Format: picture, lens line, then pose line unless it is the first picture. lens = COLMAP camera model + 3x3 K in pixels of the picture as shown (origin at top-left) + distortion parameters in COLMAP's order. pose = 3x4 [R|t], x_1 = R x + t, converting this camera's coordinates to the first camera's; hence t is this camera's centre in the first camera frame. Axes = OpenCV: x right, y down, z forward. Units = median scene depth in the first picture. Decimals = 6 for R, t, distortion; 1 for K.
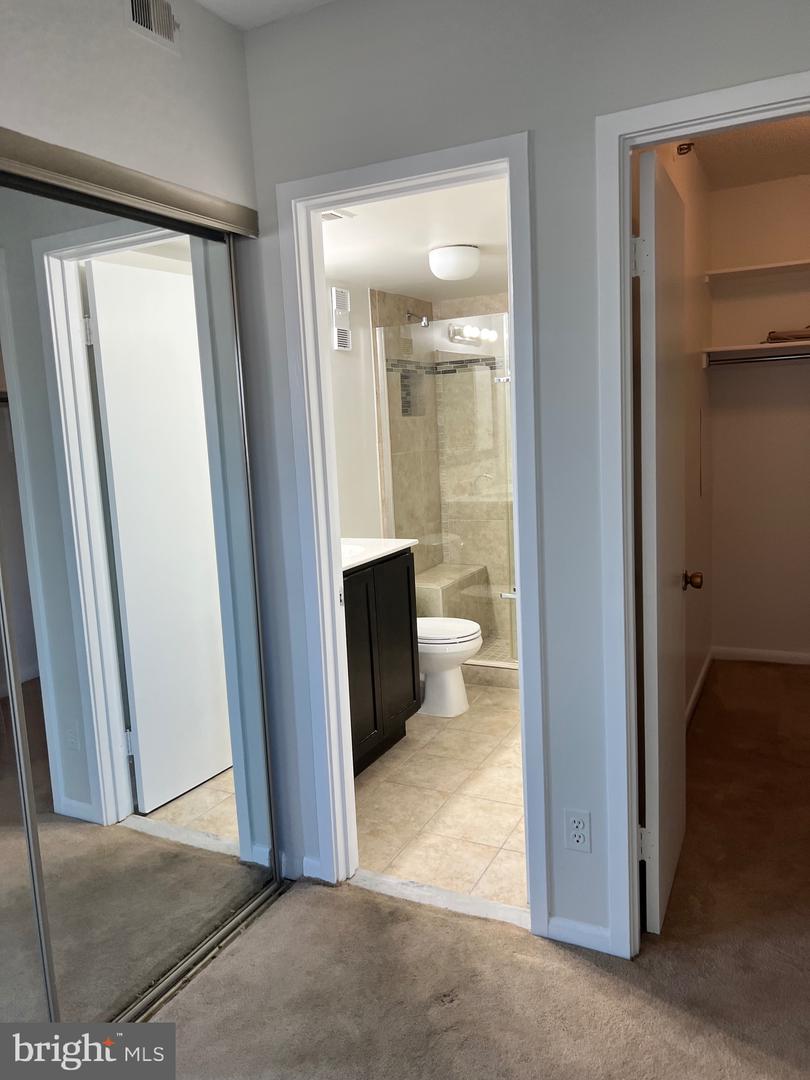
lens RADIAL K [[813.7, 0, 399.4], [0, 813.7, 535.5], [0, 0, 1]] dist [0.049625, -0.059515]
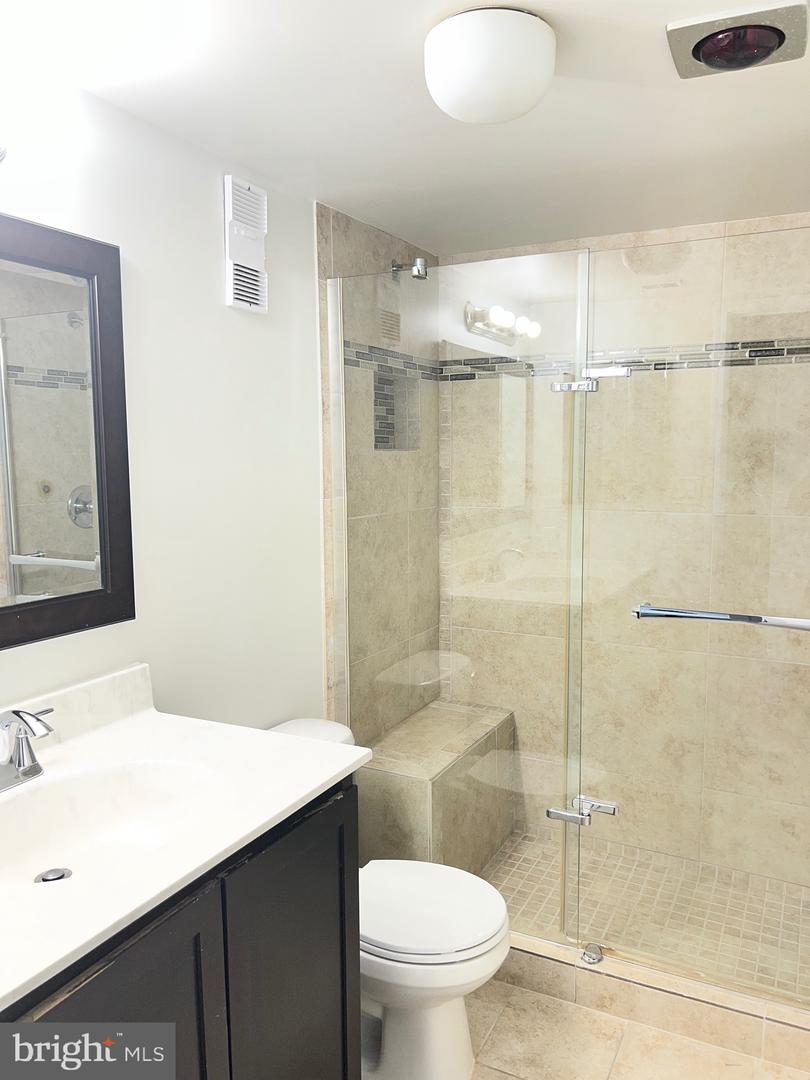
lens RADIAL K [[813.7, 0, 411.7], [0, 813.7, 546.6], [0, 0, 1]] dist [0.049625, -0.059515]
pose [[0.999075, 0.042723, 0.004964, 0.027674], [-0.042591, 0.998801, -0.024148, -0.065885], [-0.005990, 0.023915, 0.999696, 0.432986]]
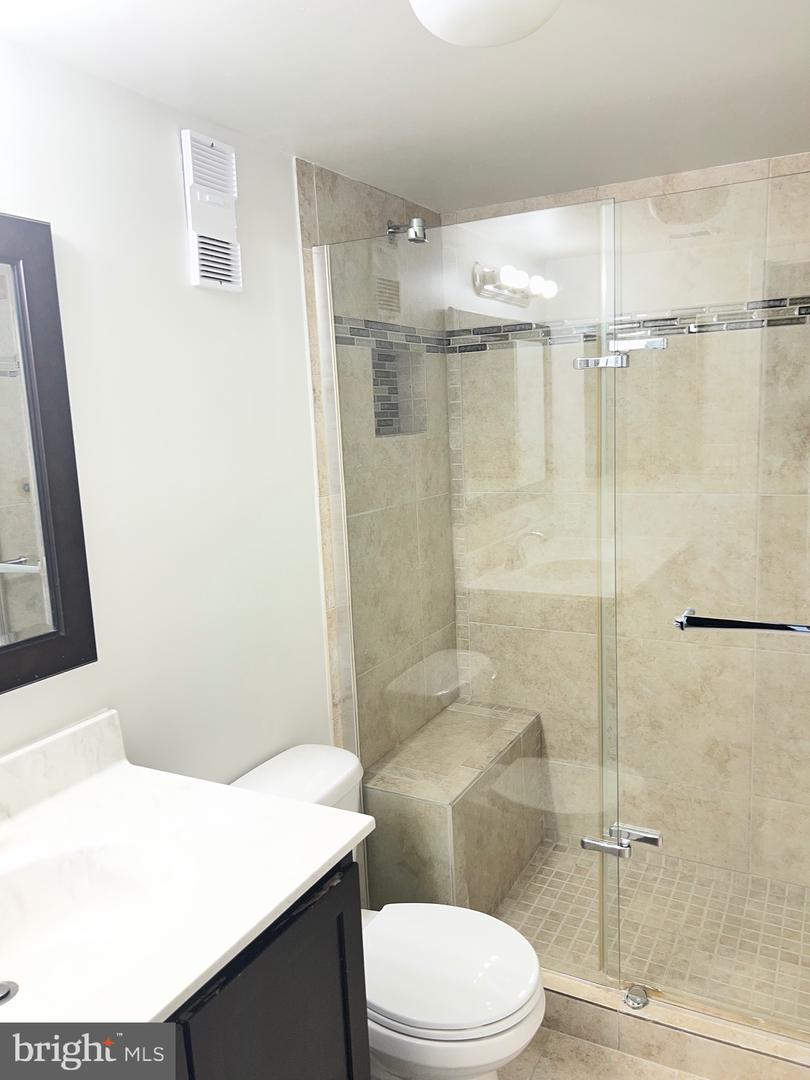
lens RADIAL K [[813.7, 0, 412.8], [0, 813.7, 543.8], [0, 0, 1]] dist [0.049625, -0.059515]
pose [[0.999832, 0.006962, -0.016962, 0.033513], [-0.006574, 0.999717, 0.022842, -0.089252], [0.017117, -0.022727, 0.999595, 0.485788]]
